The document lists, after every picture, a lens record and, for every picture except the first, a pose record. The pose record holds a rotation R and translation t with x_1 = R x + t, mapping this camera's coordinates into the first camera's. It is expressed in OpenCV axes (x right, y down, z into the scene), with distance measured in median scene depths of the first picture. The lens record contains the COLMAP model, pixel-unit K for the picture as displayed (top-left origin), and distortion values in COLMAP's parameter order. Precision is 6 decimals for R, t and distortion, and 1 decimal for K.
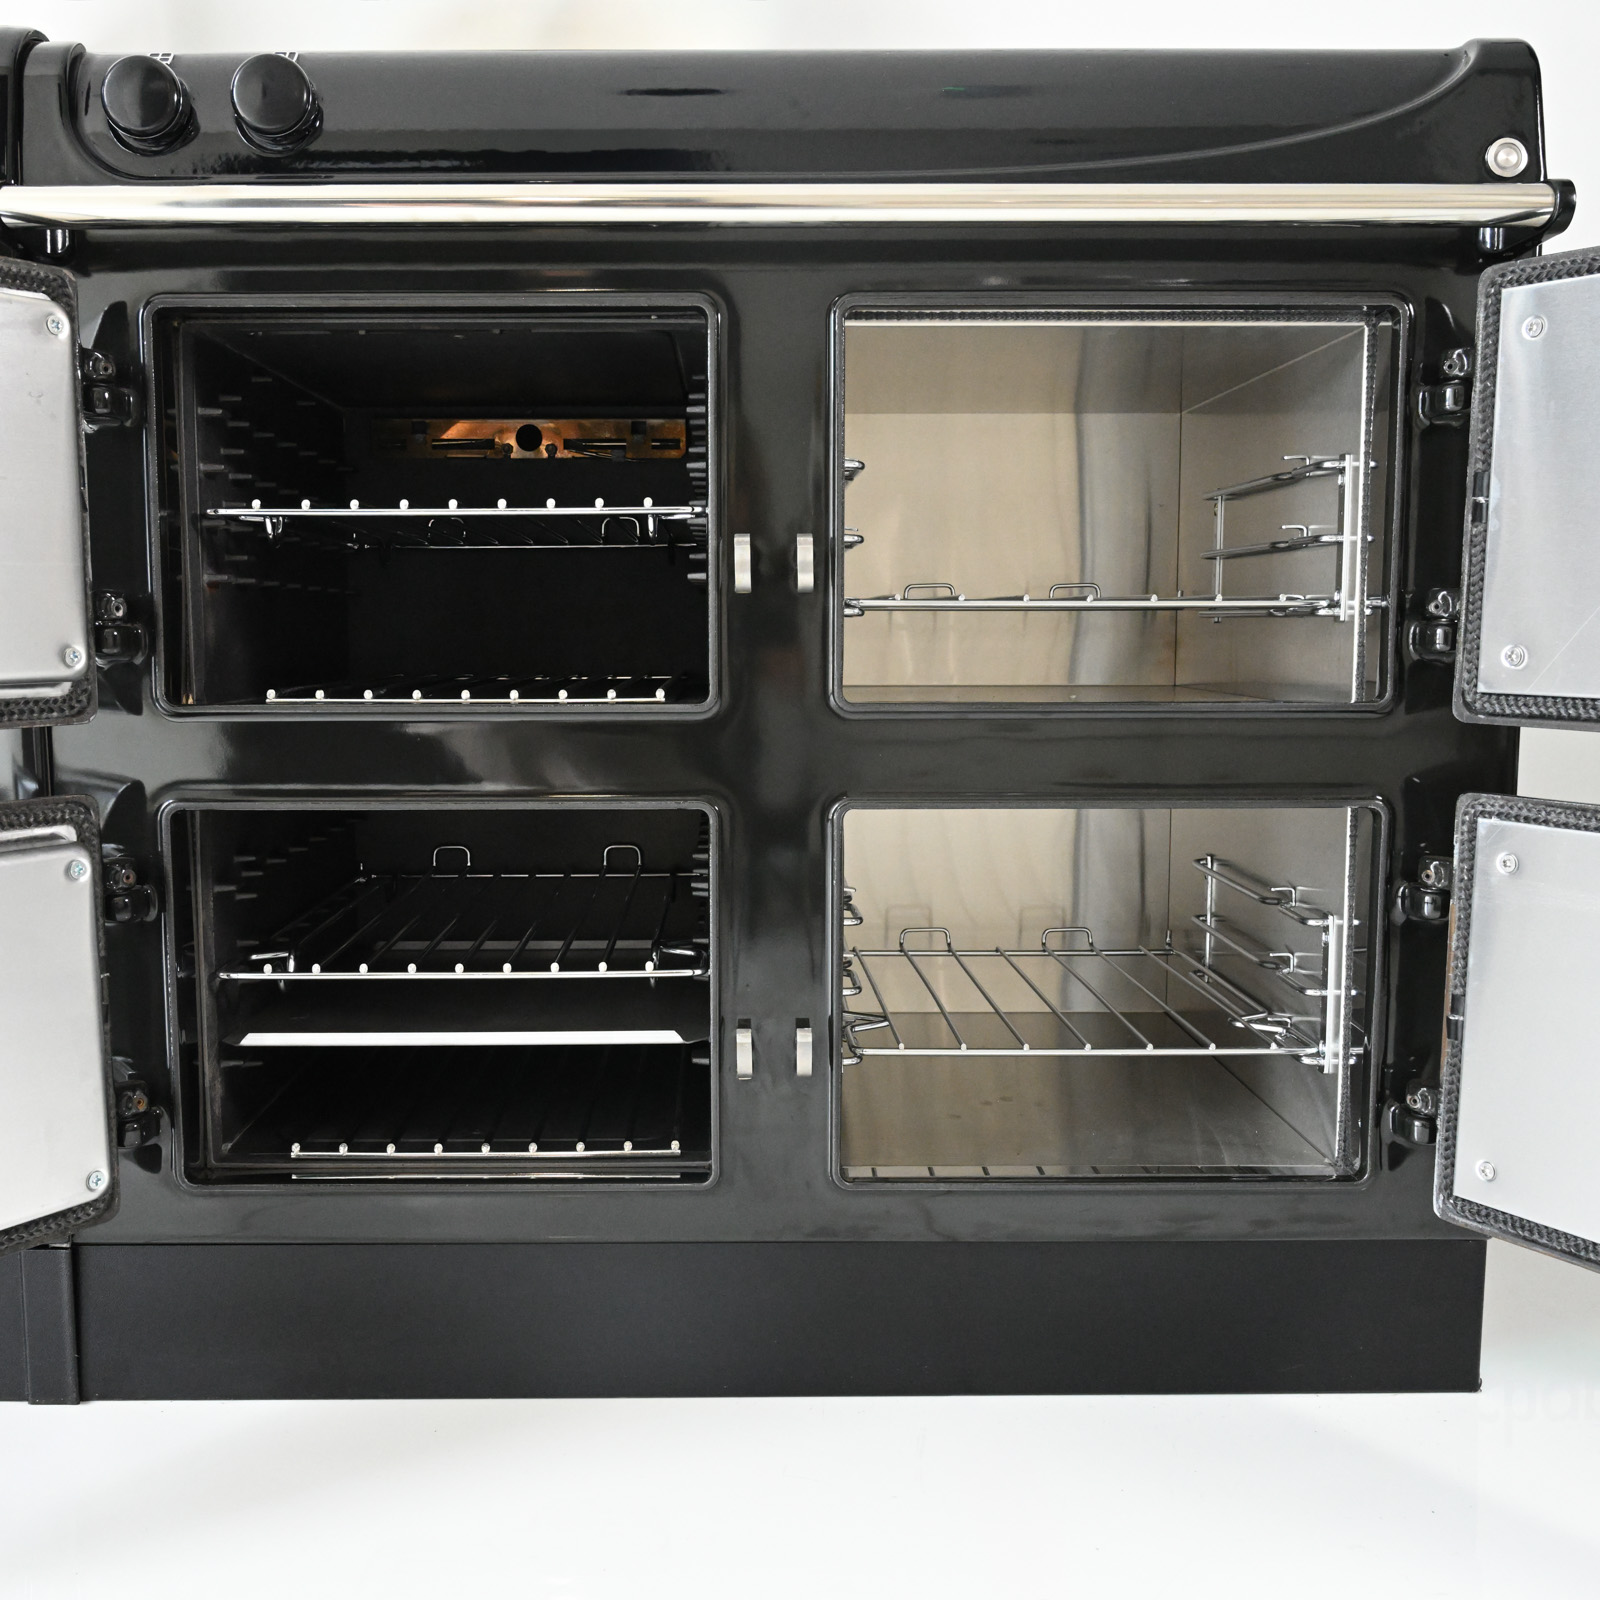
lens RADIAL K [[1467.3, 0, 800.0], [0, 1467.3, 800.0], [0, 0, 1]] dist [-0.022935, -0.024349]
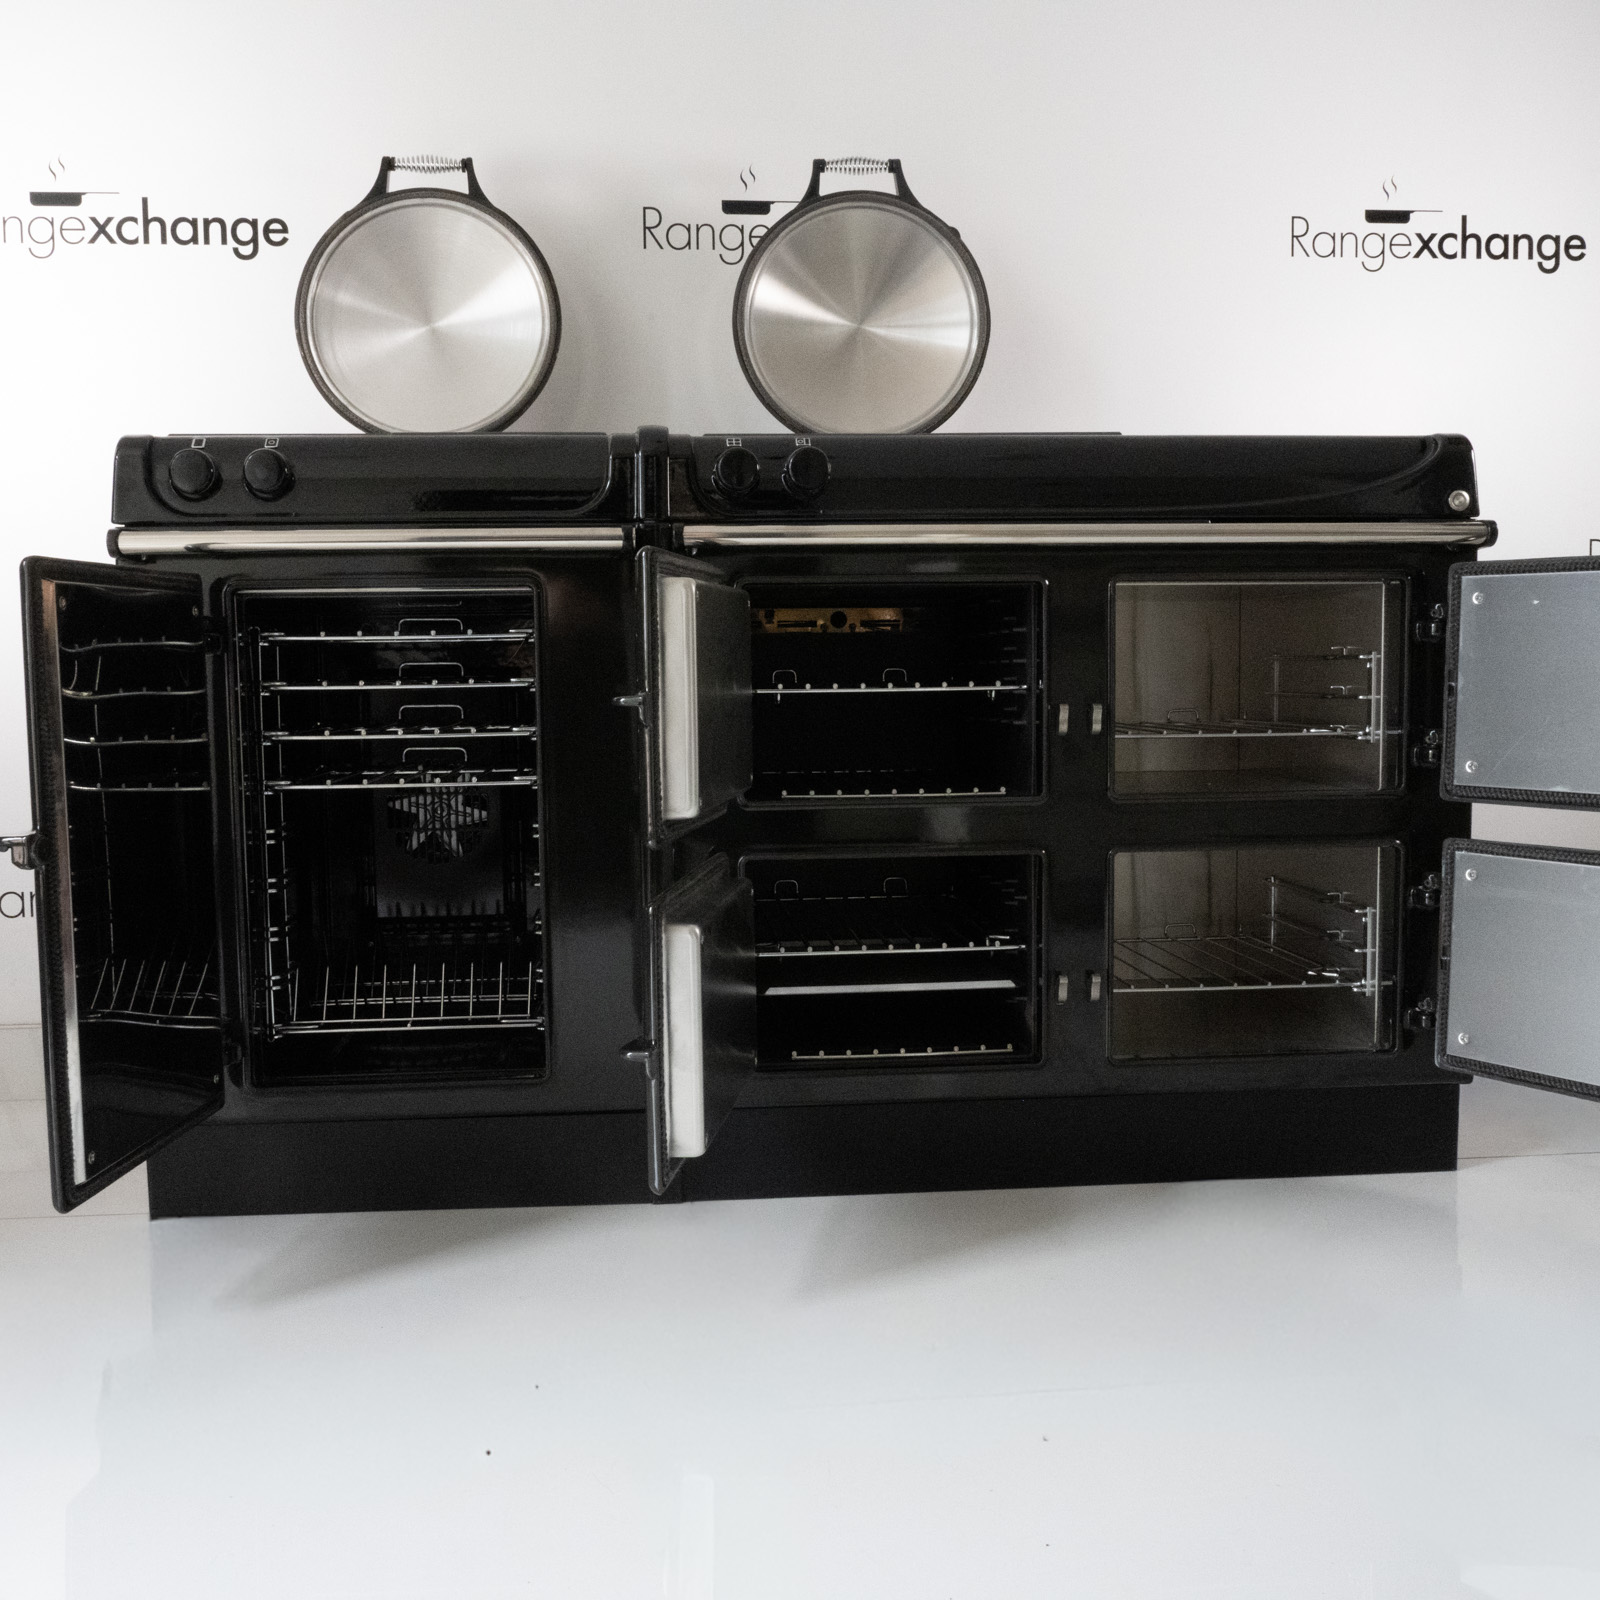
lens RADIAL K [[1342.5, 0, 800.0], [0, 1342.5, 800.0], [0, 0, 1]] dist [-0.051217, -0.006244]
pose [[0.998645, -0.015985, 0.049531, -0.440316], [0.017411, 0.999442, -0.028494, -0.018571], [-0.049048, 0.029318, 0.998366, -0.636169]]
